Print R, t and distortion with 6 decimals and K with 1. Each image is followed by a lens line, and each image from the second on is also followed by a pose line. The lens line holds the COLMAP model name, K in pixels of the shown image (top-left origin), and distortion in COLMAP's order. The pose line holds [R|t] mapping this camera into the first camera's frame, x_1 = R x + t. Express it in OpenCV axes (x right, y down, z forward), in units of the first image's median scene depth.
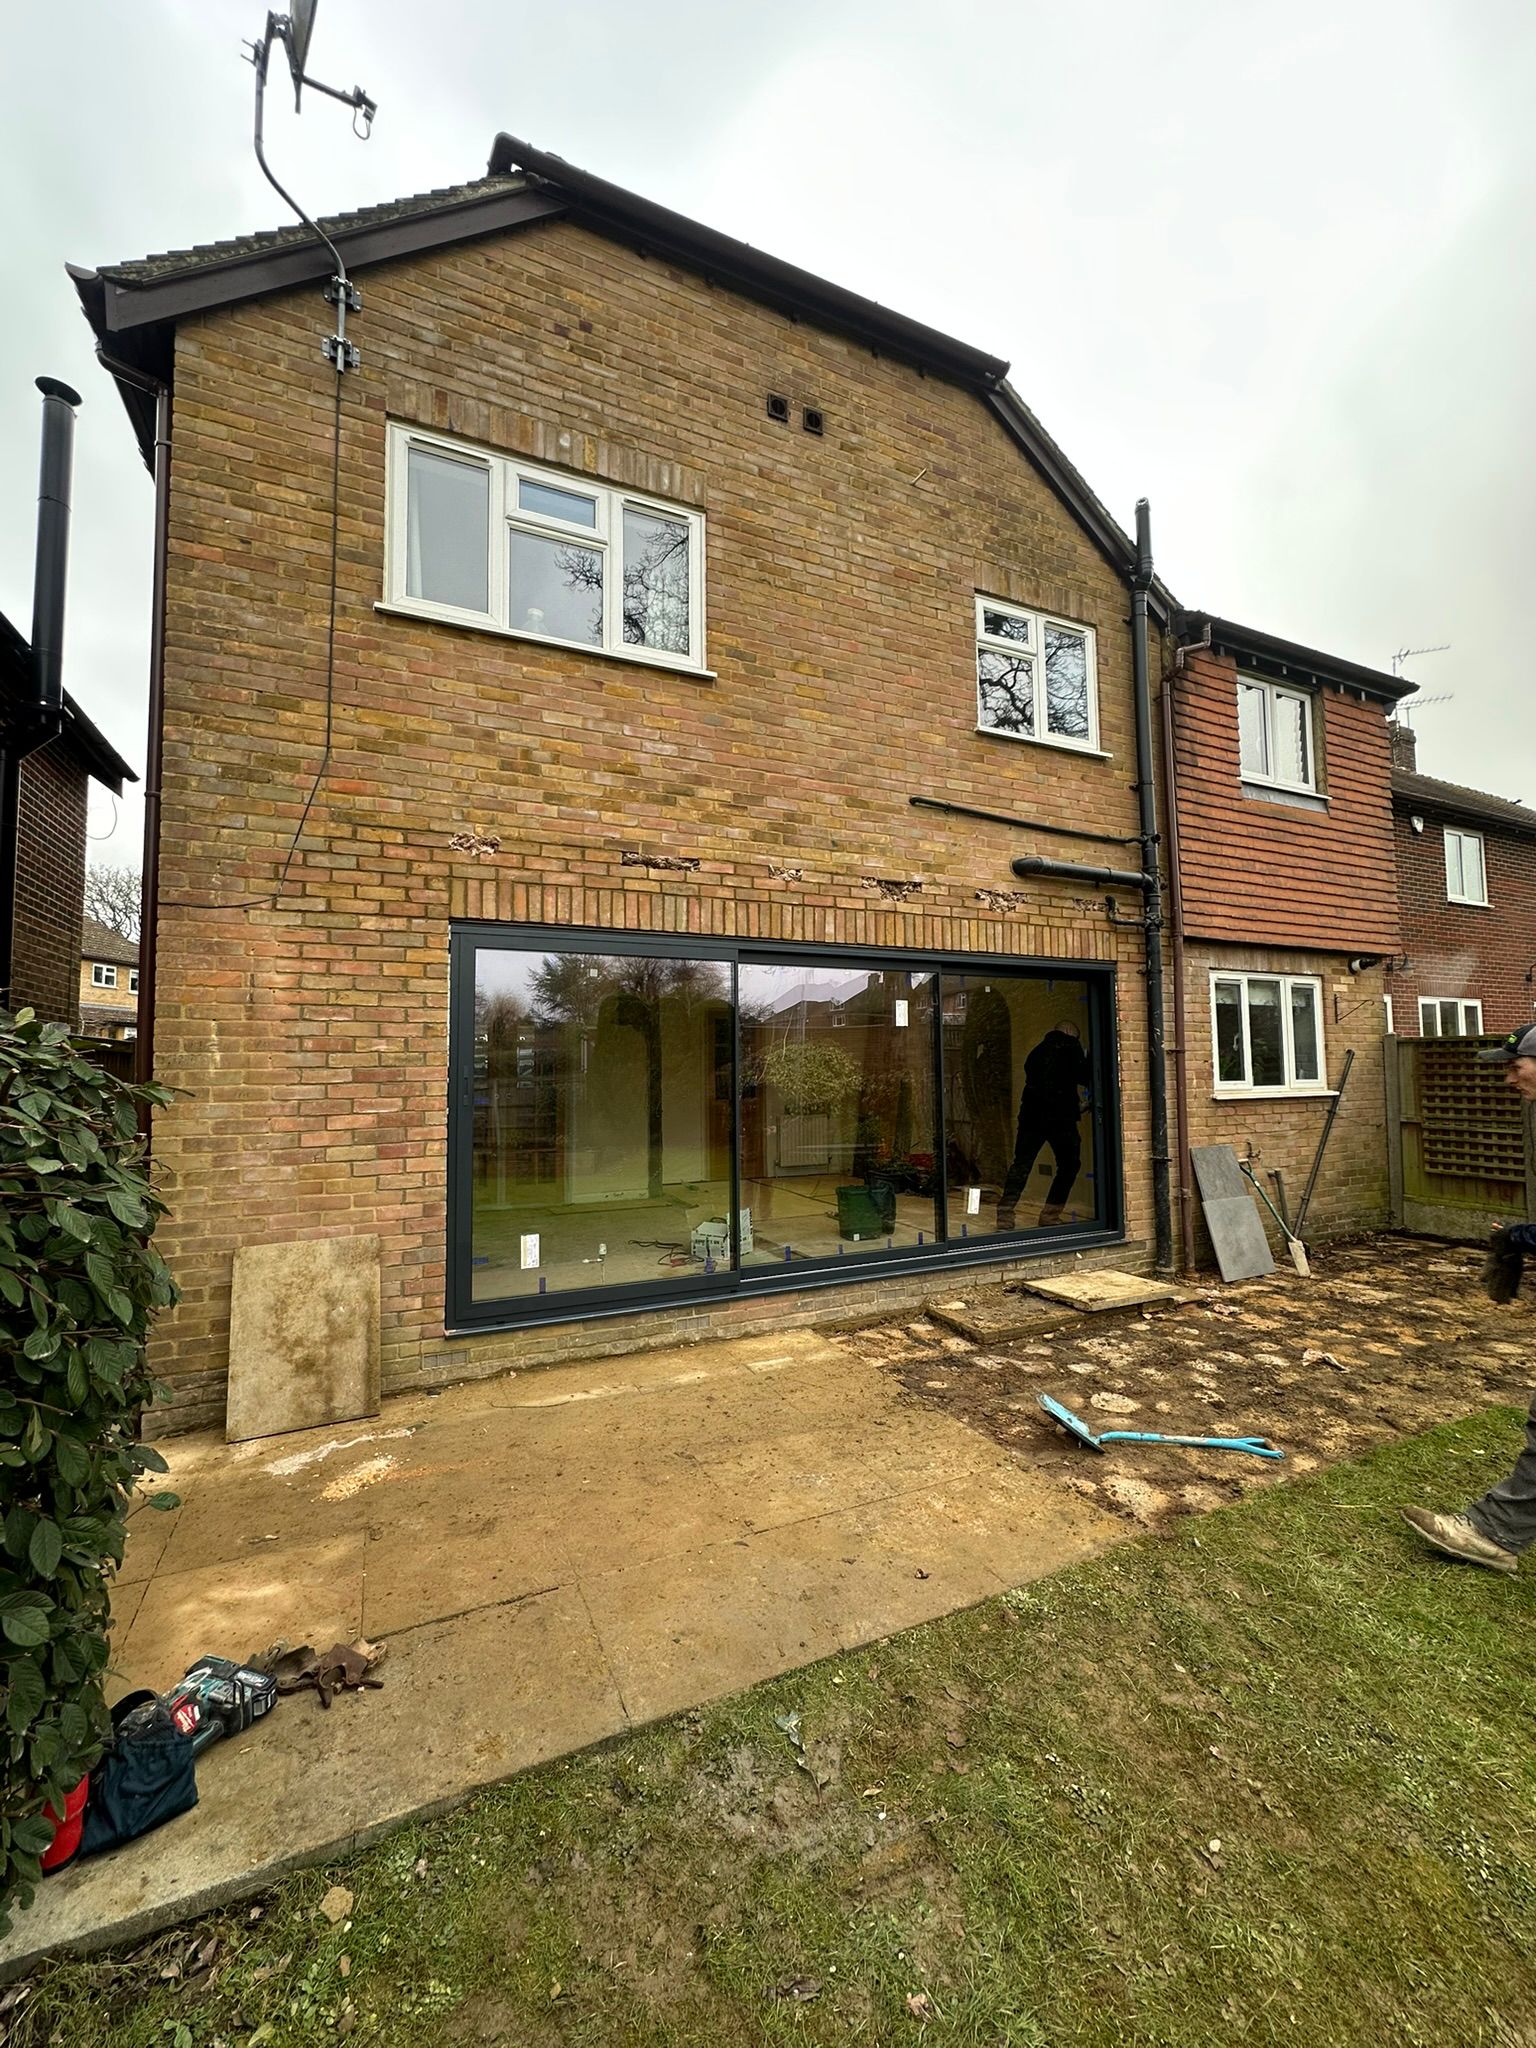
lens RADIAL K [[809.0, 0, 769.2], [0, 809.0, 1022.6], [0, 0, 1]] dist [-0.001876, -0.000131]
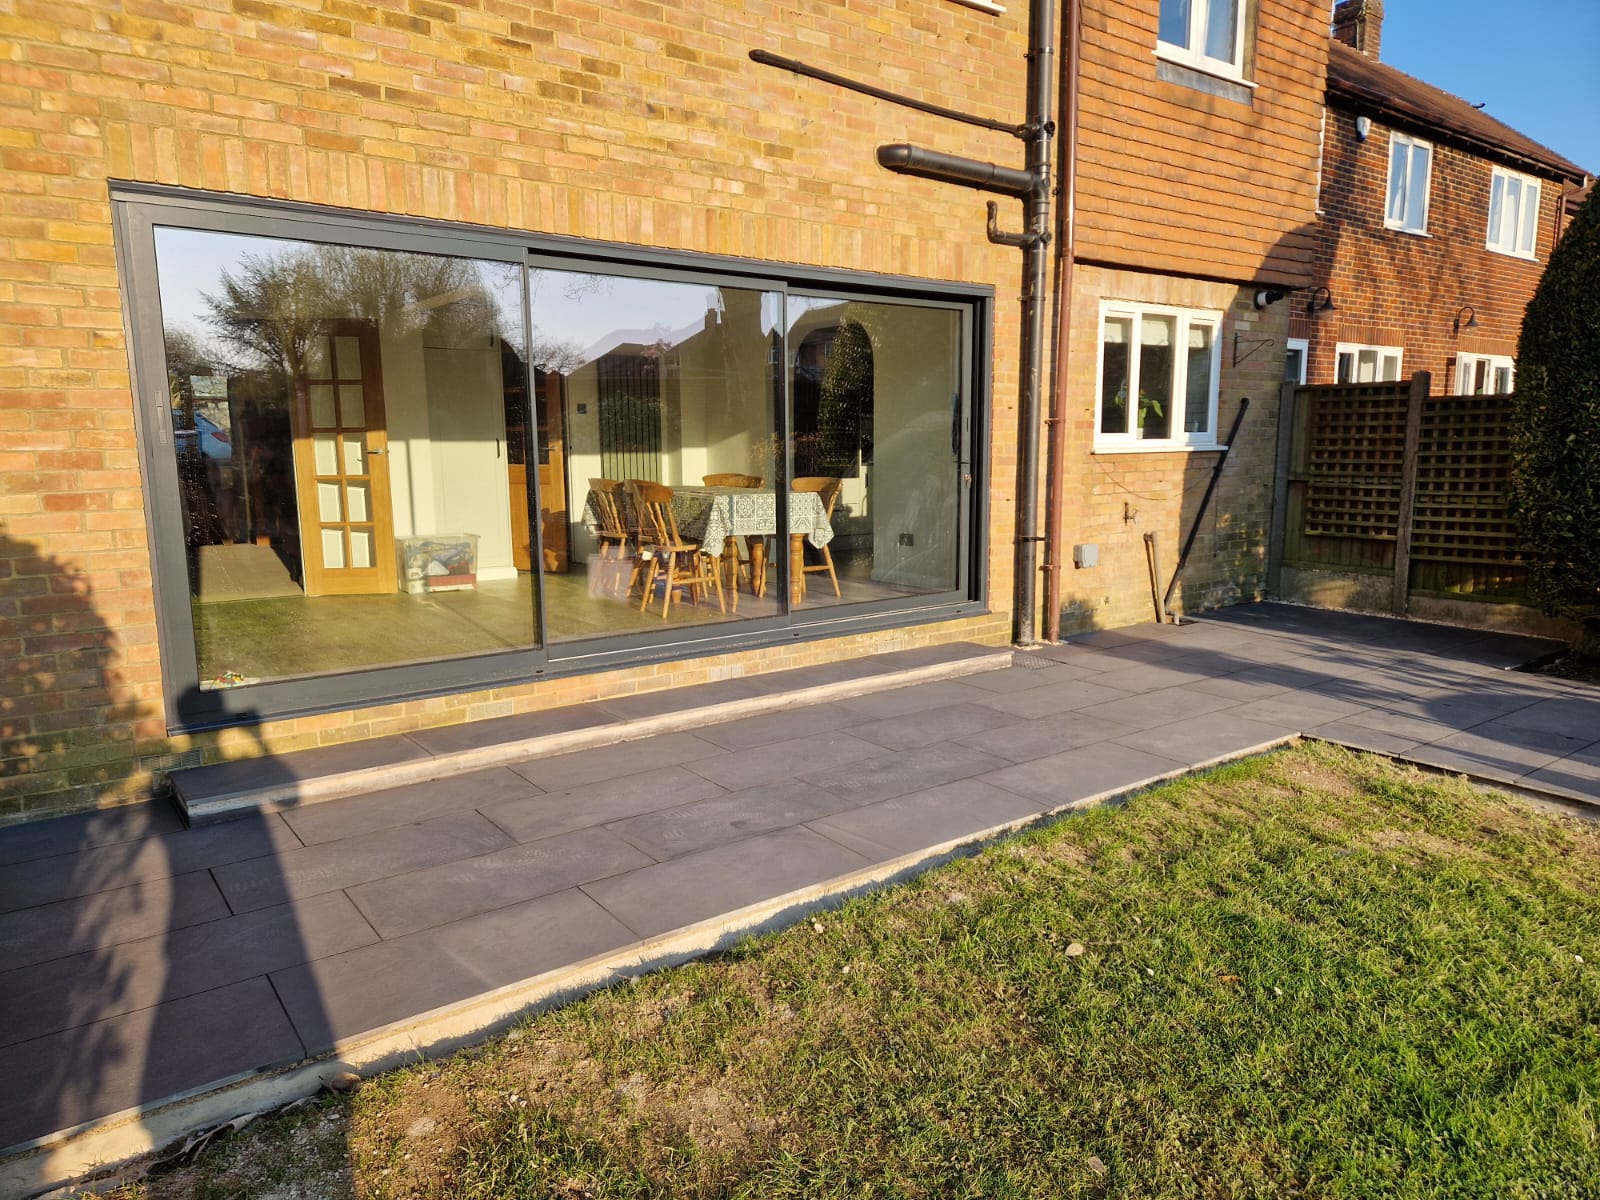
lens RADIAL K [[1053.4, 0, 793.5], [0, 1053.4, 600.2], [0, 0, 1]] dist [0.080571, -0.068582]
pose [[0.979746, -0.026981, 0.198416, -0.000068], [-0.014442, 0.978779, 0.204411, 0.026421], [-0.199721, -0.203136, 0.958565, -0.092594]]
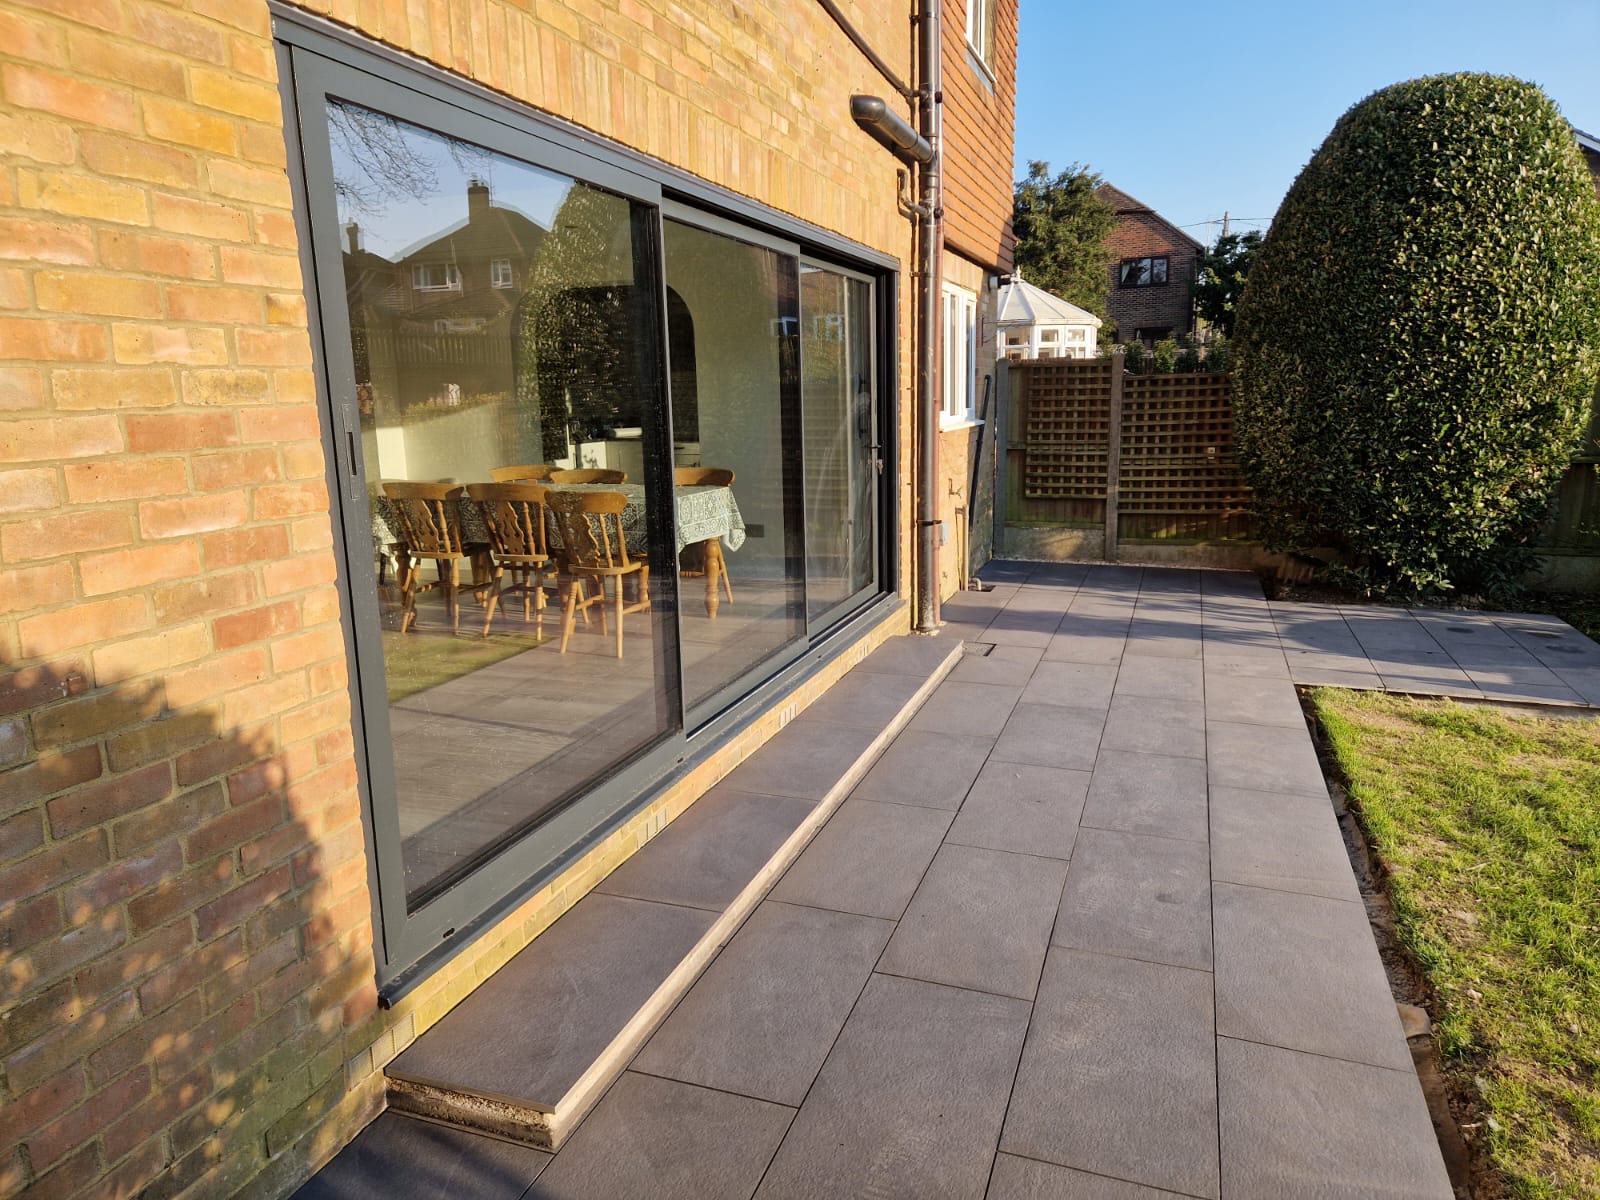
lens RADIAL K [[1053.4, 0, 793.5], [0, 1053.4, 600.2], [0, 0, 1]] dist [0.080571, -0.068582]
pose [[0.711366, -0.141037, 0.688525, -0.500030], [-0.029898, 0.972699, 0.230137, 0.015739], [-0.702186, -0.184298, 0.687728, 0.367327]]
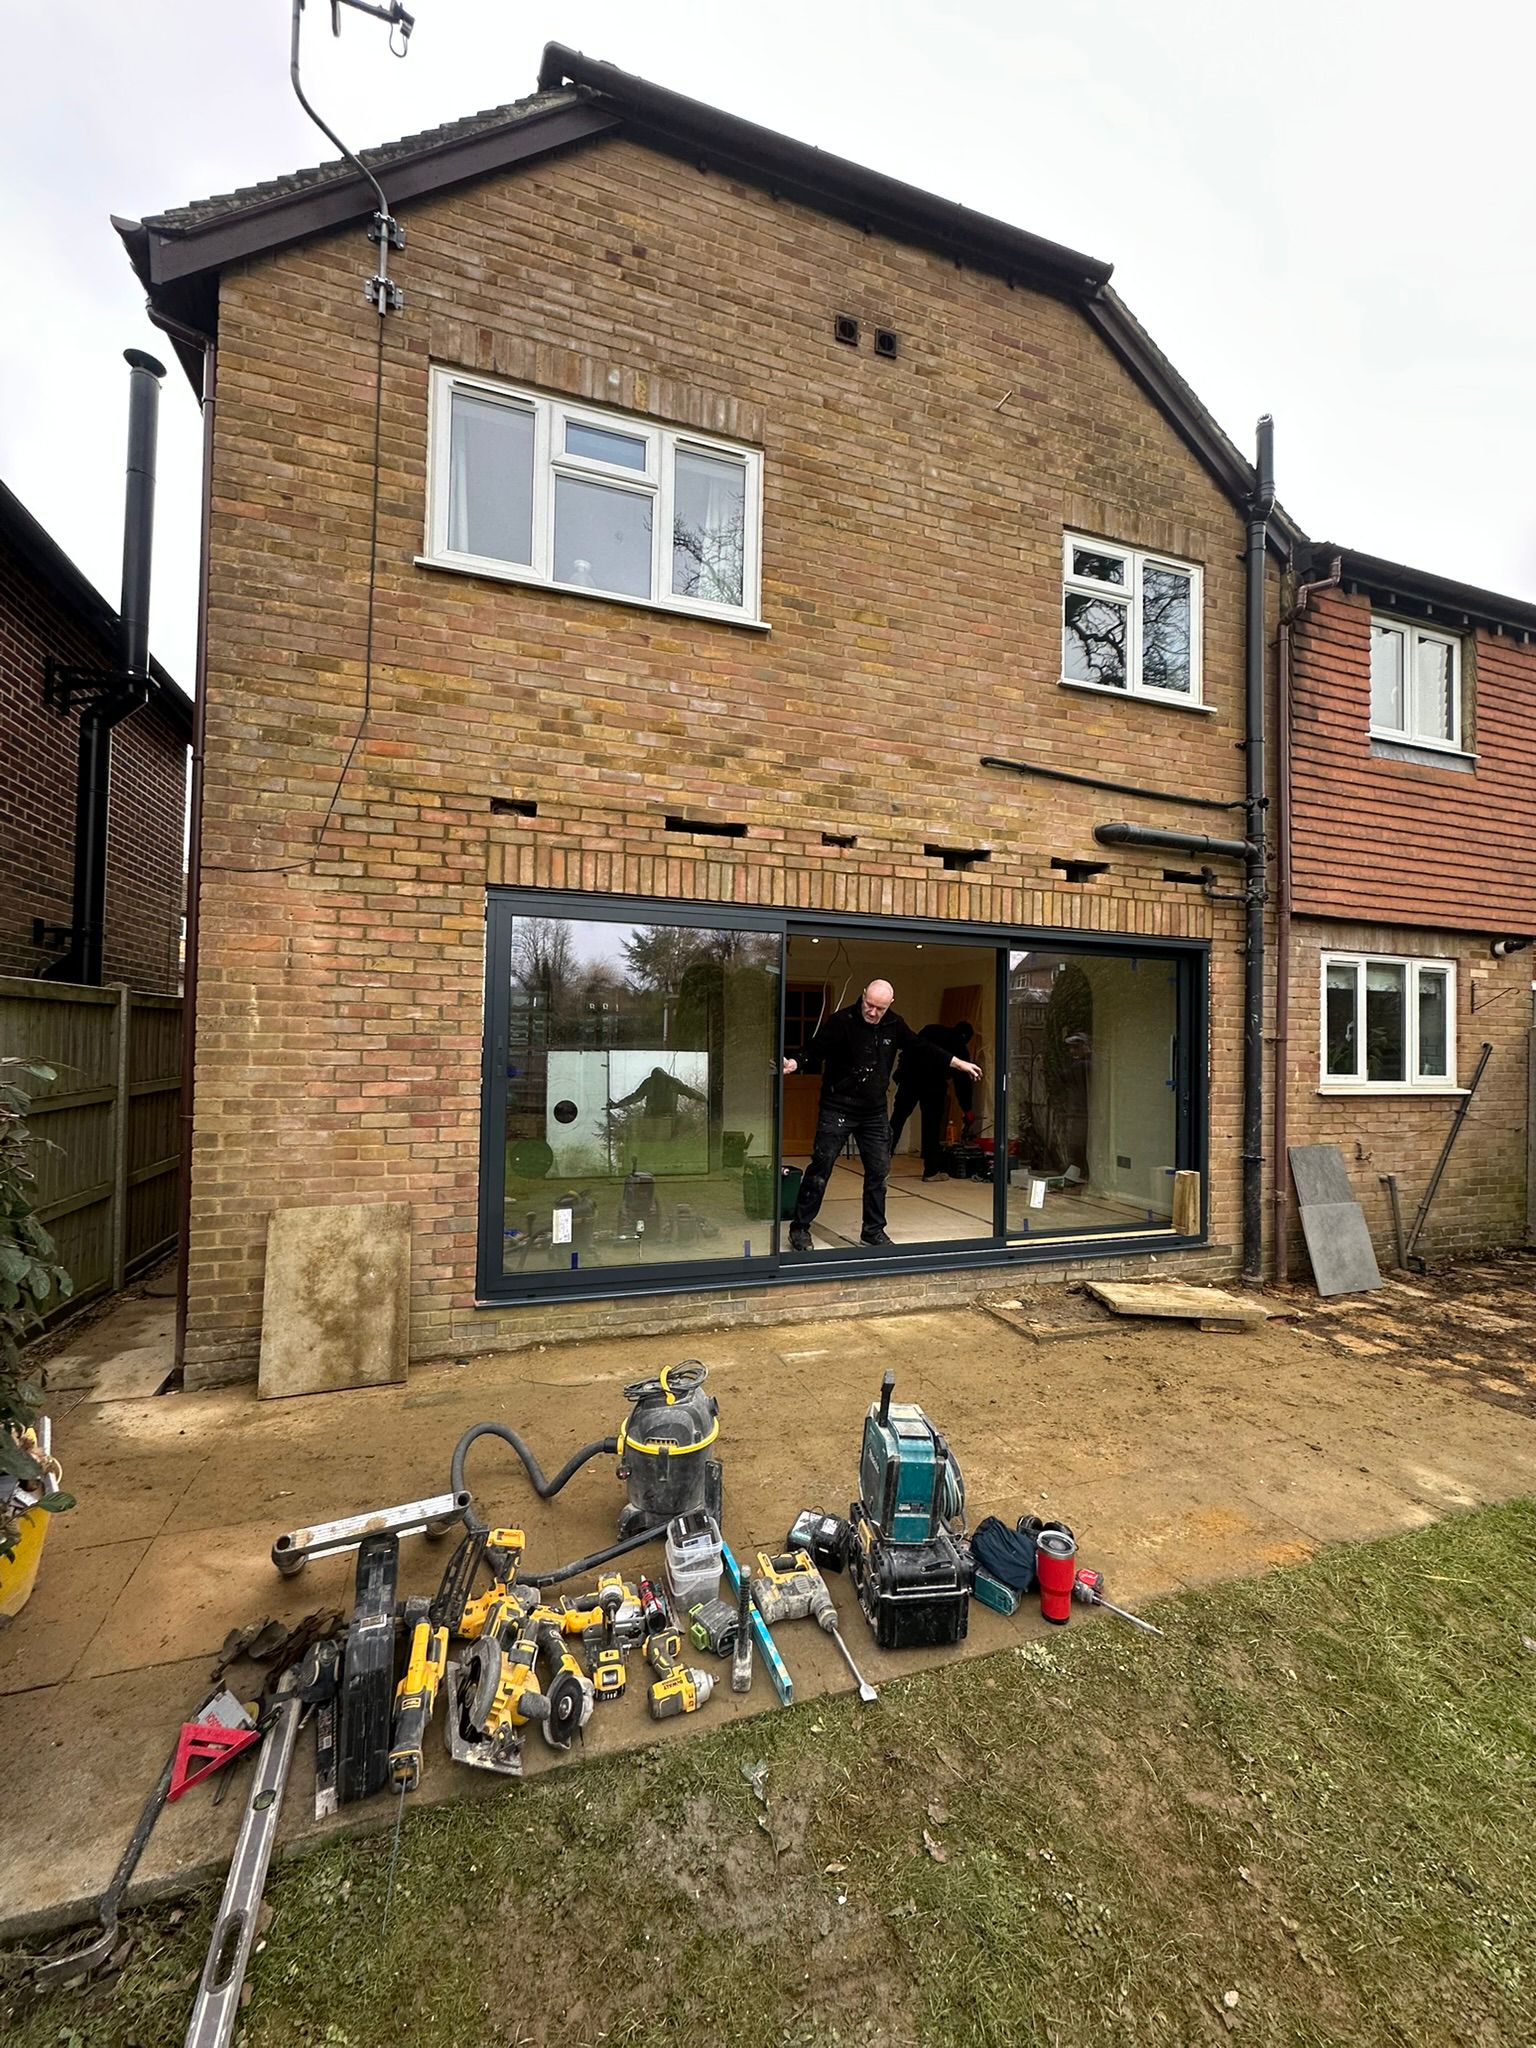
lens RADIAL K [[809.0, 0, 769.2], [0, 809.0, 1022.6], [0, 0, 1]] dist [-0.001876, -0.000131]
pose [[0.993679, 0.027670, -0.108795, 0.046444], [-0.023680, 0.999005, 0.037804, -0.006017], [0.109733, -0.034989, 0.993345, 0.050045]]
